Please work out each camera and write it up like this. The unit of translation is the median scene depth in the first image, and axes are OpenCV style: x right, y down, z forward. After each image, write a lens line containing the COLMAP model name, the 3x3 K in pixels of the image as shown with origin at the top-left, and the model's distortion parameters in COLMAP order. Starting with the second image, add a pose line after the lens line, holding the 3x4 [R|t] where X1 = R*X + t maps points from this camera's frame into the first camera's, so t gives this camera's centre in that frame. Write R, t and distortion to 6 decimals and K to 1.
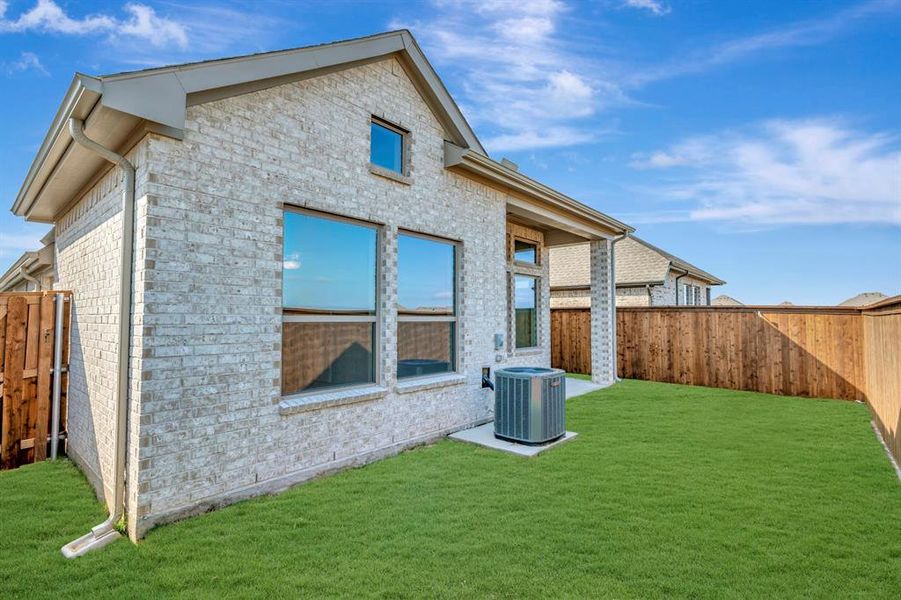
lens RADIAL K [[419.6, 0, 450.5], [0, 419.6, 300.0], [0, 0, 1]] dist [-0.000017, -0.000039]
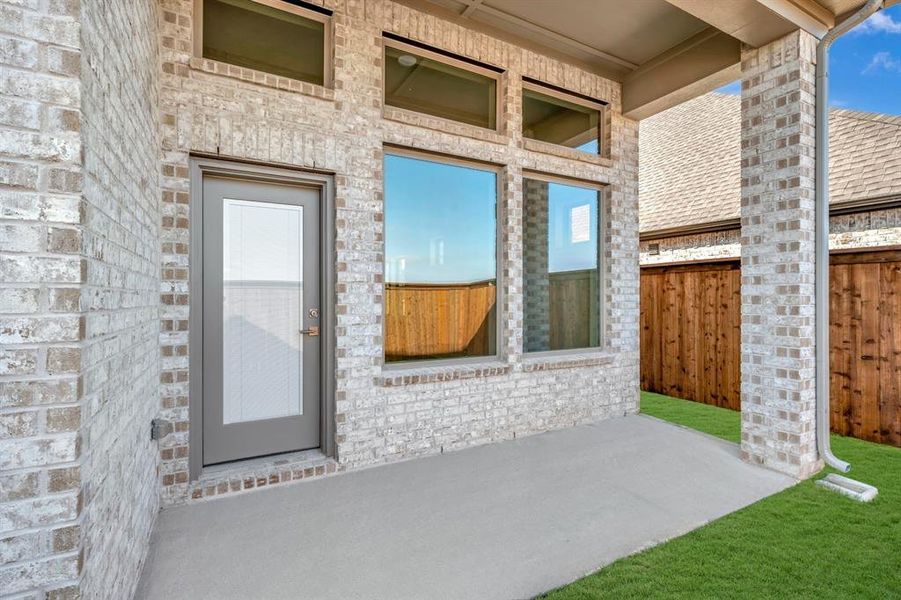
lens RADIAL K [[419.6, 0, 450.5], [0, 419.6, 300.0], [0, 0, 1]] dist [-0.000017, -0.000039]
pose [[0.939644, -0.000566, -0.342152, 0.207212], [0.016287, 0.998939, 0.043075, 0.040511], [0.341765, -0.046048, 0.938657, 0.535611]]
